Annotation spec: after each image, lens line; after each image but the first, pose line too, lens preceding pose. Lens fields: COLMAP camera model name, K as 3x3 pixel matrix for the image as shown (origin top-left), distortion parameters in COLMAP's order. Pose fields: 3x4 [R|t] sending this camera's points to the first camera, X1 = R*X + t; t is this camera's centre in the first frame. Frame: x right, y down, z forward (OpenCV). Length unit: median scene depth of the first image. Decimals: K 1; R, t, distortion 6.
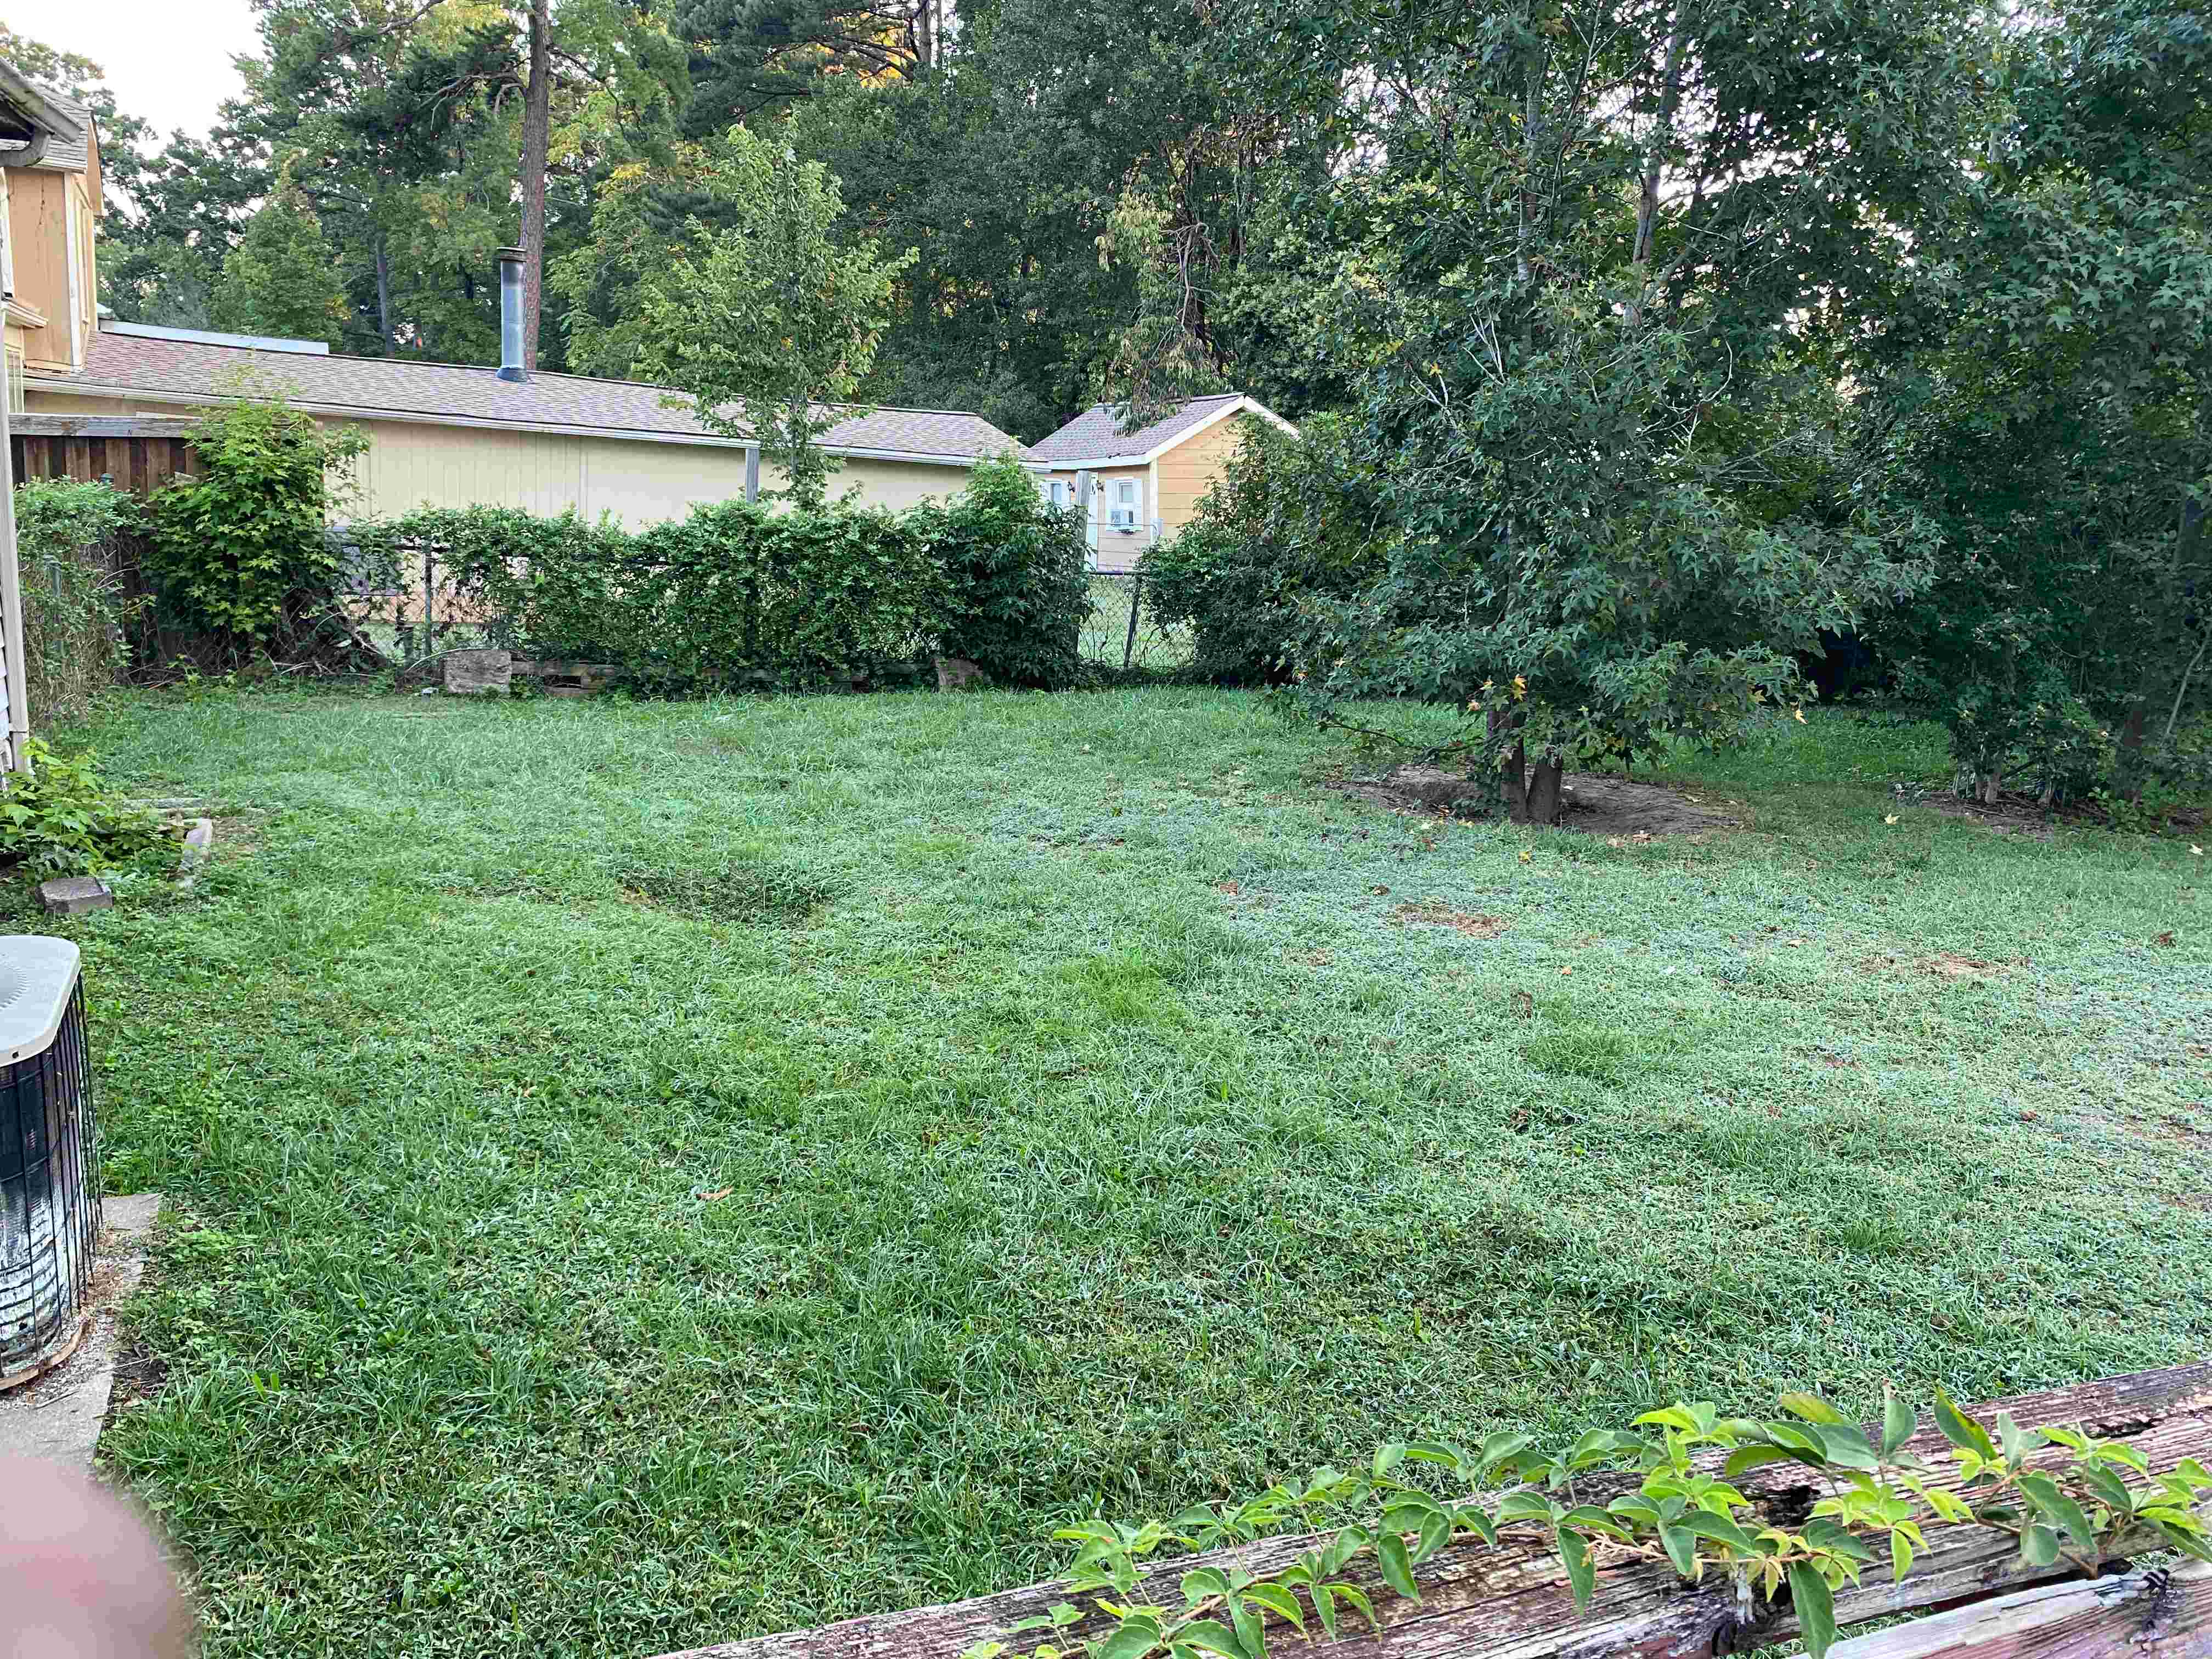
lens RADIAL K [[1658.8, 0, 1096.9], [0, 1658.8, 859.4], [0, 0, 1]] dist [0.086184, -0.143941]
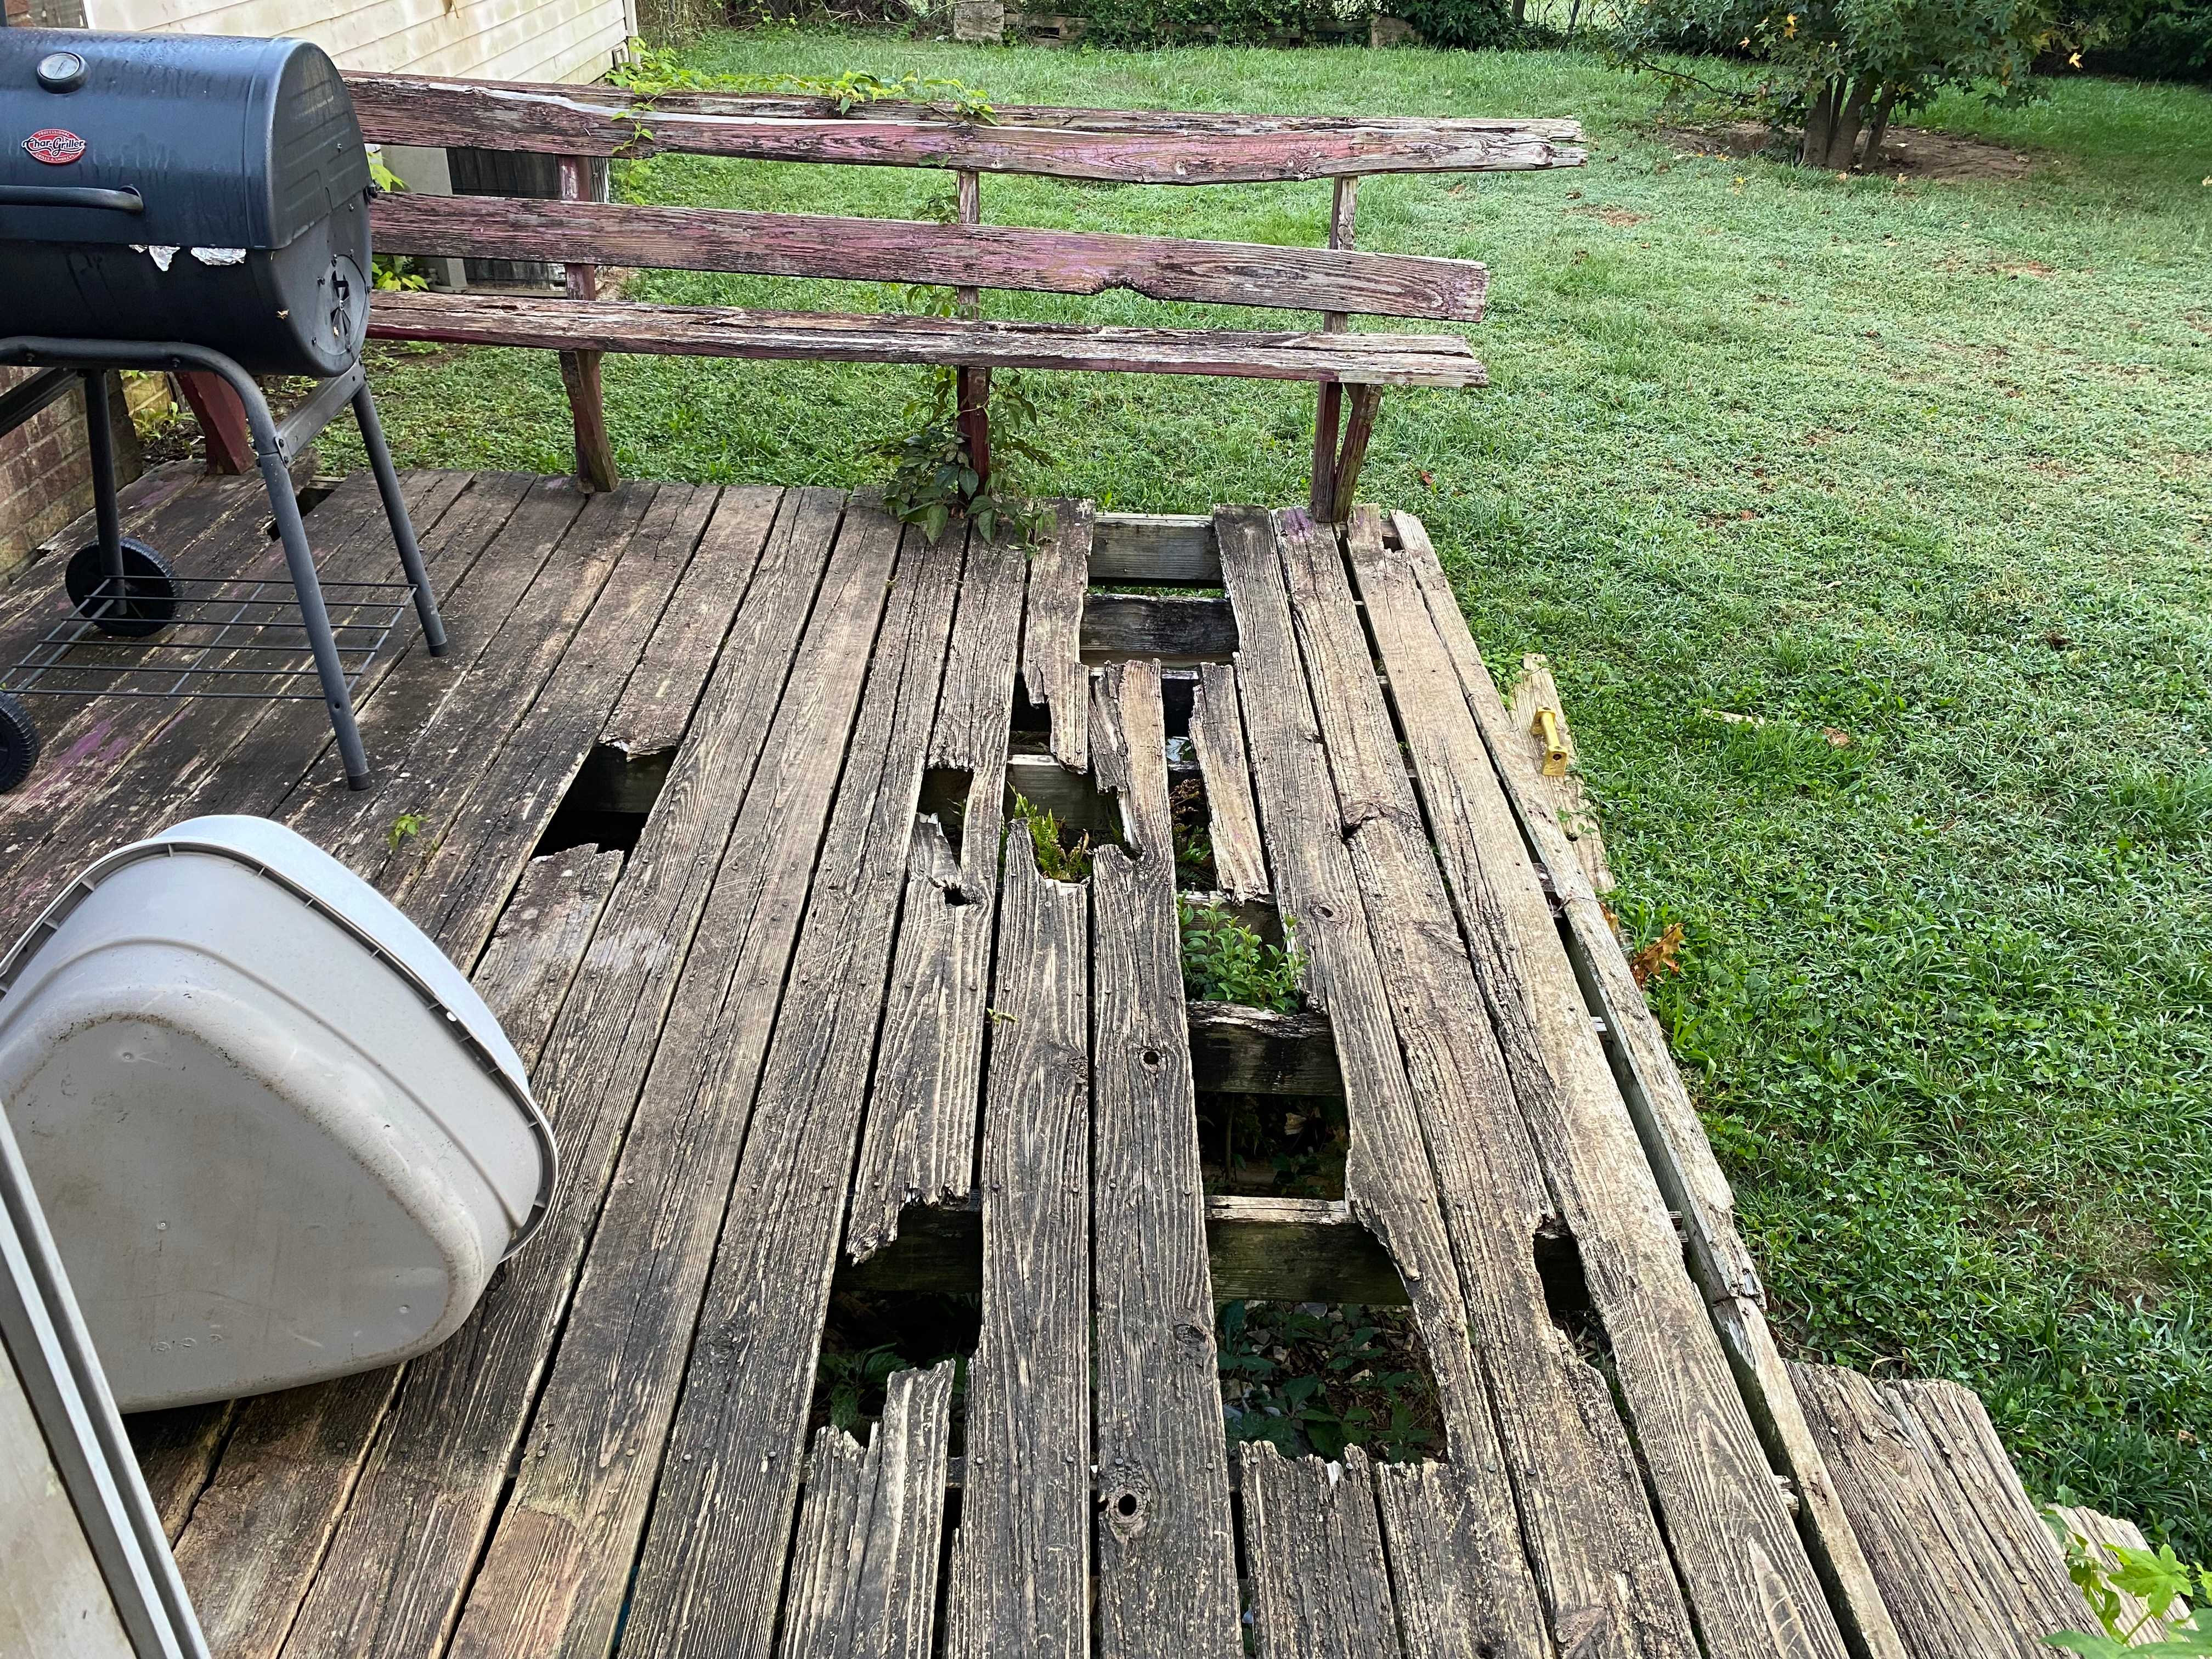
lens RADIAL K [[1679.3, 0, 1106.0], [0, 1679.3, 829.5], [0, 0, 1]] dist [0.012603, -0.000145]
pose [[0.935478, 0.160139, -0.315019, 0.207945], [-0.058981, 0.949681, 0.307616, 0.067030], [0.348428, -0.269188, 0.897851, -0.239716]]
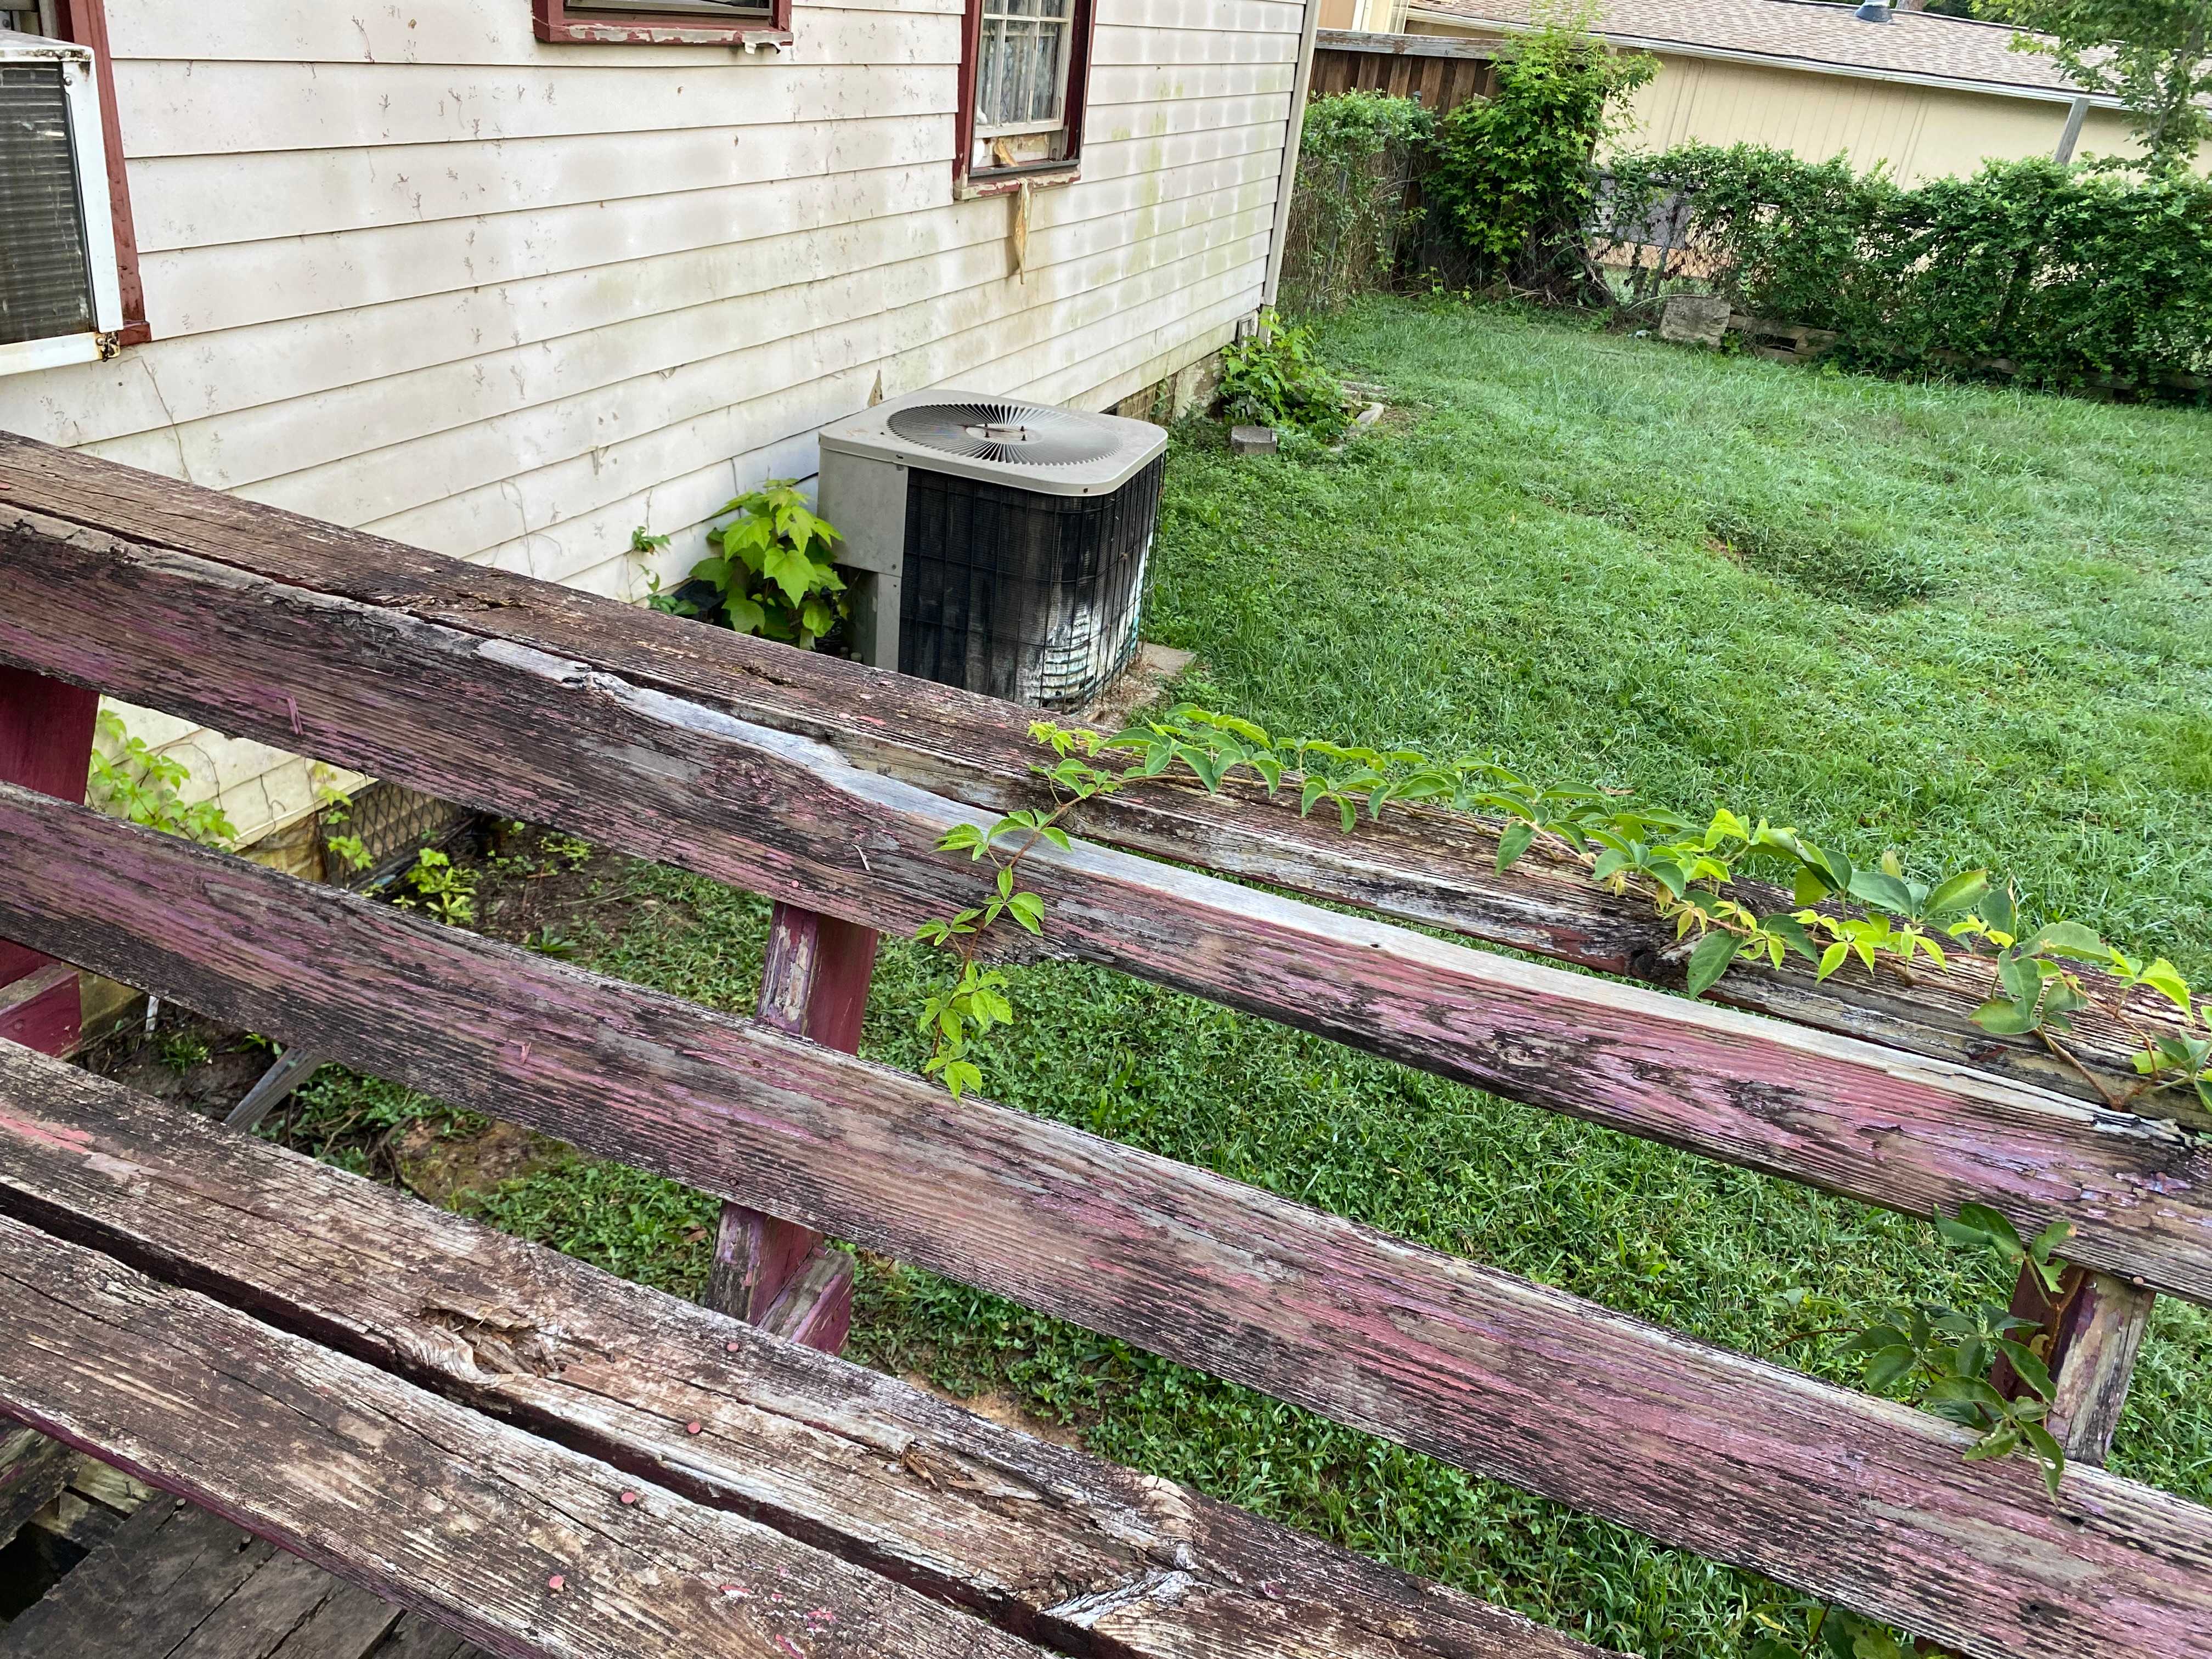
lens RADIAL K [[1694.3, 0, 1106.0], [0, 1694.3, 829.5], [0, 0, 1]] dist [0.014374, -0.009304]
pose [[0.746404, 0.304374, -0.591809, 0.059113], [-0.204902, 0.951187, 0.230780, 0.014177], [0.633164, -0.050992, 0.772336, -0.011157]]
